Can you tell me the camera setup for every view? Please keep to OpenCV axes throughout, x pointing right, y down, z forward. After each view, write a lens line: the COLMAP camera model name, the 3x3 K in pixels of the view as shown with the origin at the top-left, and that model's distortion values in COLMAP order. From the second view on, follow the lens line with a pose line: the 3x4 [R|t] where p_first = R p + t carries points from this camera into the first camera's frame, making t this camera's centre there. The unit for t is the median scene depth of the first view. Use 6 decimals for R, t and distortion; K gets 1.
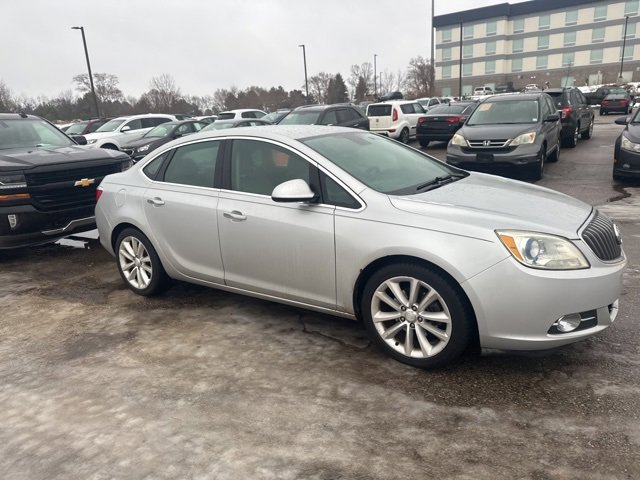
lens RADIAL K [[445.8, 0, 320.8], [0, 445.8, 243.0], [0, 0, 1]] dist [0.055540, -0.074714]
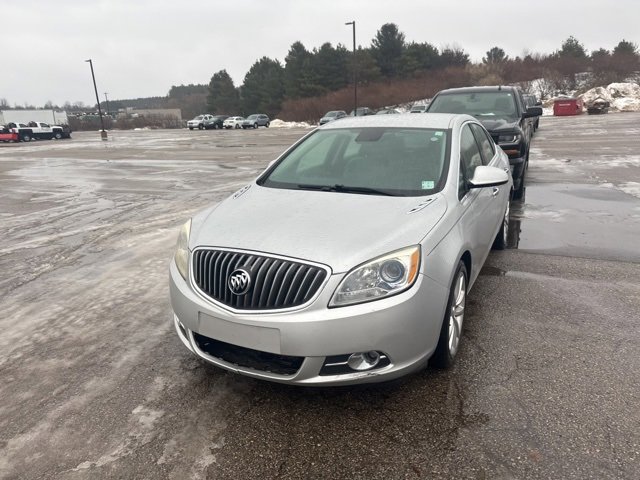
lens RADIAL K [[447.1, 0, 321.9], [0, 447.1, 245.9], [0, 0, 1]] dist [0.053287, -0.066368]
pose [[0.136181, 0.333980, -0.932691, 1.051424], [-0.239313, 0.924670, 0.296166, -0.265216], [0.961345, 0.182873, 0.205848, 0.716822]]
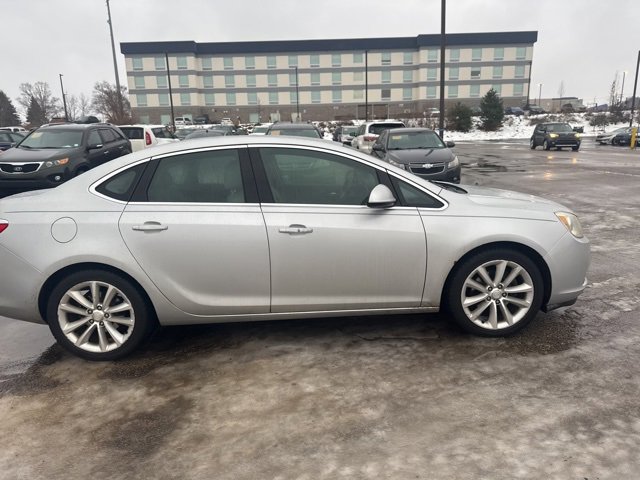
lens RADIAL K [[445.8, 0, 320.8], [0, 445.8, 243.0], [0, 0, 1]] dist [0.055540, -0.074714]
pose [[0.798157, -0.106912, 0.592888, -0.620131], [0.143351, 0.989565, -0.014539, -0.013068], [-0.585146, 0.096596, 0.805154, 0.223455]]
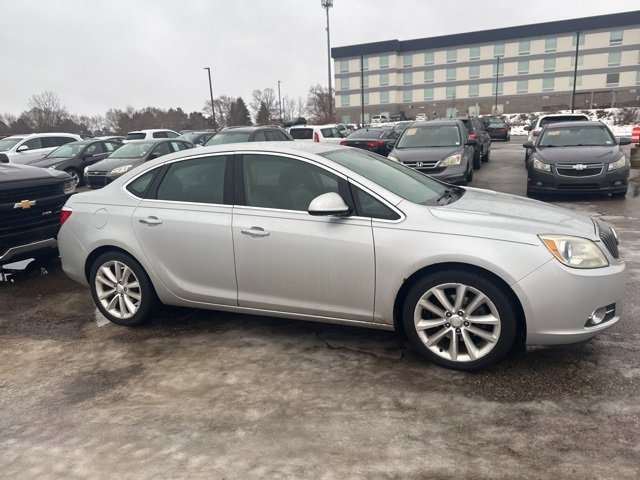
lens RADIAL K [[445.8, 0, 323.2], [0, 445.8, 240.2], [0, 0, 1]] dist [0.045513, -0.058096]
pose [[0.976129, -0.033172, 0.214645, -0.230337], [0.045064, 0.997694, -0.050749, 0.010680], [-0.212466, 0.059210, 0.975373, 0.030921]]
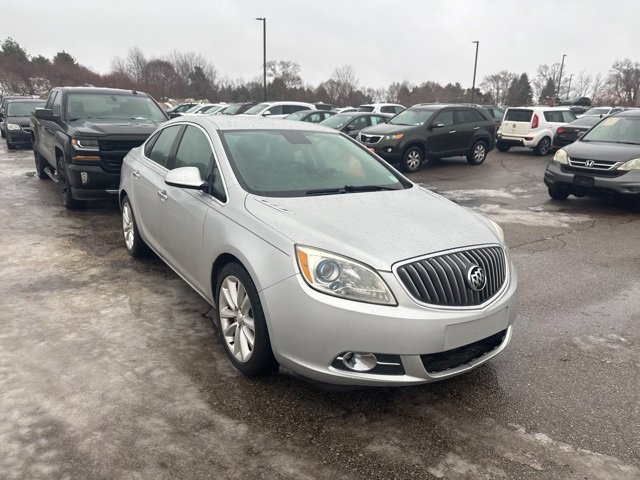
lens RADIAL K [[449.7, 0, 323.9], [0, 449.7, 236.9], [0, 0, 1]] dist [0.039466, -0.049927]
pose [[0.932062, 0.171611, -0.319077, 0.482096], [-0.172461, 0.984678, 0.025816, -0.050467], [0.318619, 0.030966, 0.947377, 0.083203]]
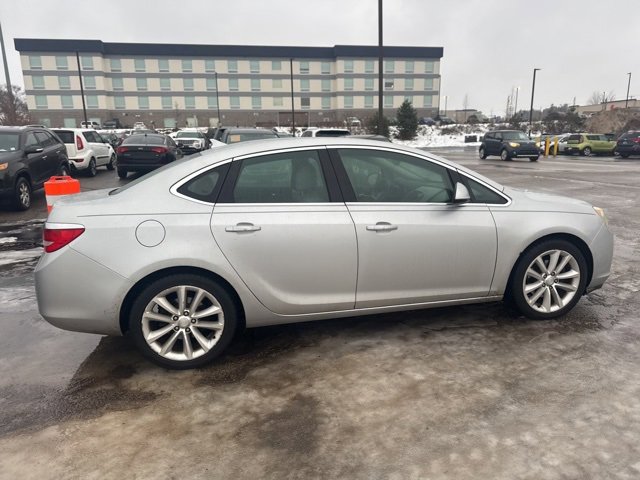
lens RADIAL K [[447.1, 0, 321.9], [0, 447.1, 245.9], [0, 0, 1]] dist [0.053287, -0.066368]
pose [[0.673675, -0.125266, 0.728334, -0.870854], [0.177871, 0.984042, 0.004723, -0.044439], [-0.717303, 0.126368, 0.685206, 0.408340]]
